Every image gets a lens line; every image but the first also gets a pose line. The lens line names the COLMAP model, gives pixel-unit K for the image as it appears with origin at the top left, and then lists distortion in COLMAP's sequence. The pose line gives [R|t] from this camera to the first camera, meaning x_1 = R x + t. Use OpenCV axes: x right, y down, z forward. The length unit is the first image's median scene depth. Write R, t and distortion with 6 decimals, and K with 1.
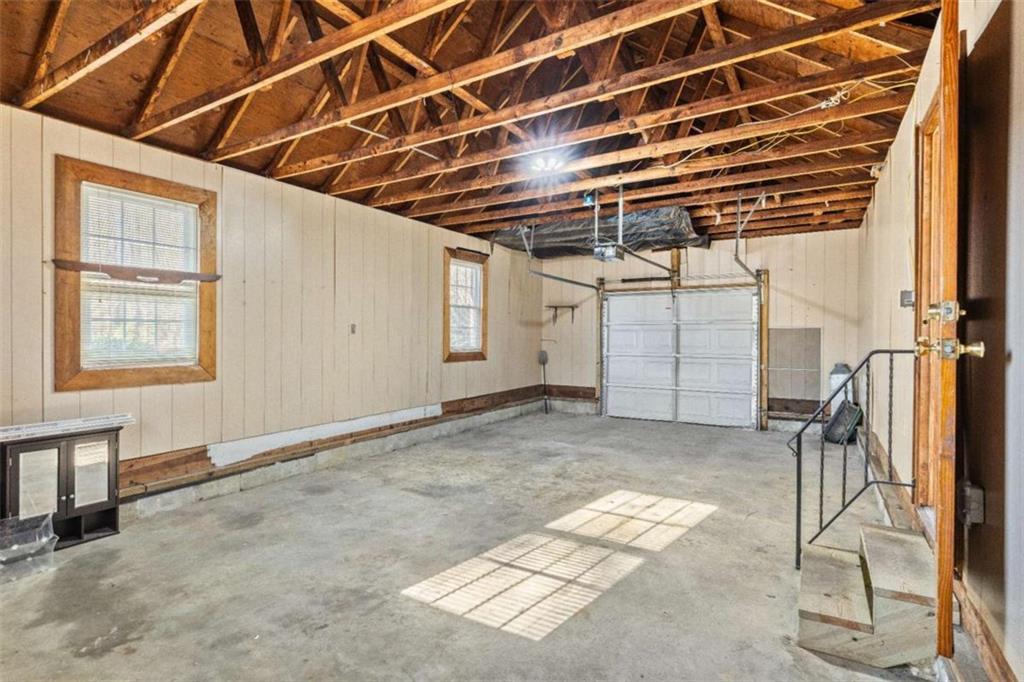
lens RADIAL K [[510.6, 0, 510.3], [0, 510.6, 339.0], [0, 0, 1]] dist [-0.003128, 0.000756]
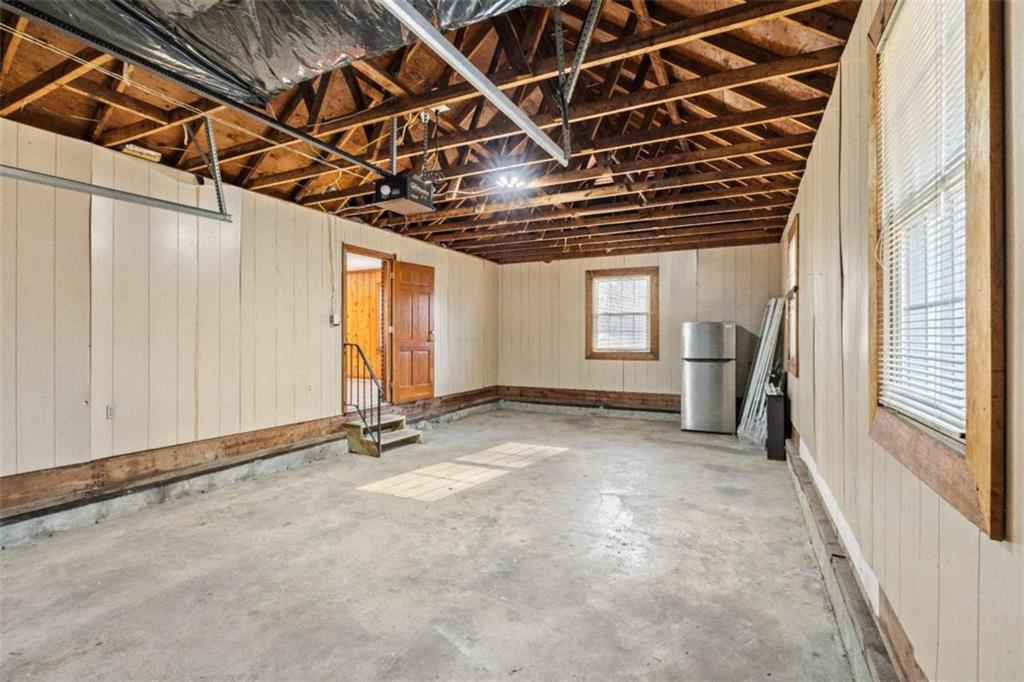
lens RADIAL K [[490.9, 0, 509.4], [0, 490.9, 337.8], [0, 0, 1]] dist [0.000939, 0.001692]
pose [[-0.997135, -0.005365, -0.075448, 0.142840], [-0.005950, 0.999954, 0.007530, -0.015378], [0.075404, 0.007957, -0.997121, 1.940065]]
